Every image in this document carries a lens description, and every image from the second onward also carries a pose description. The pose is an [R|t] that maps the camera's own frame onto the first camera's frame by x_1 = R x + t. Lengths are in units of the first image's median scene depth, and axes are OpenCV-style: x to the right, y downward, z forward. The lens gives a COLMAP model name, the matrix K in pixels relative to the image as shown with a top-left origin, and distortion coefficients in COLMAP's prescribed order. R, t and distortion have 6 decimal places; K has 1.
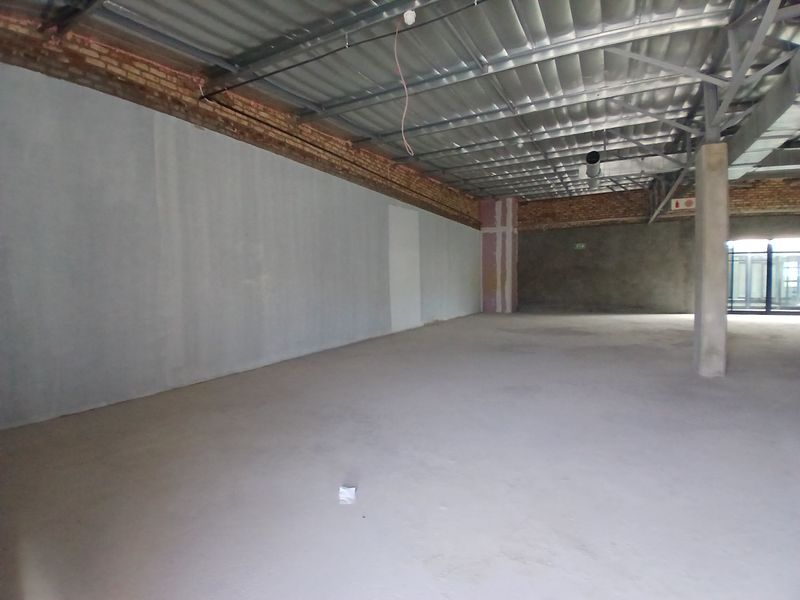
lens RADIAL K [[399.9, 0, 392.5], [0, 399.9, 300.9], [0, 0, 1]] dist [-0.000227, -0.042237]
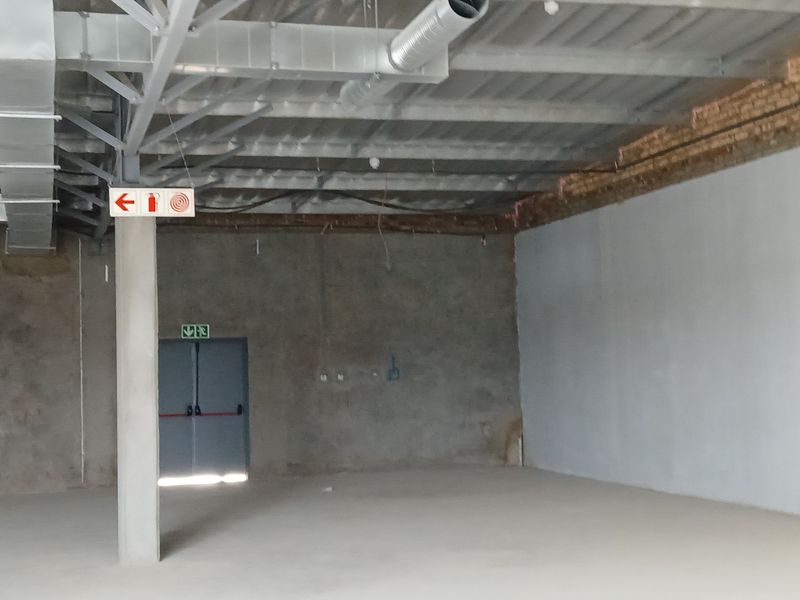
lens RADIAL K [[1236.6, 0, 400.0], [0, 1236.6, 300.0], [0, 0, 1]] dist [0.166461, -0.087559]
pose [[-0.702437, 0.001430, -0.711744, 1.347353], [0.015697, 0.999786, -0.013483, -0.127987], [0.711573, -0.020644, -0.702309, 1.860951]]
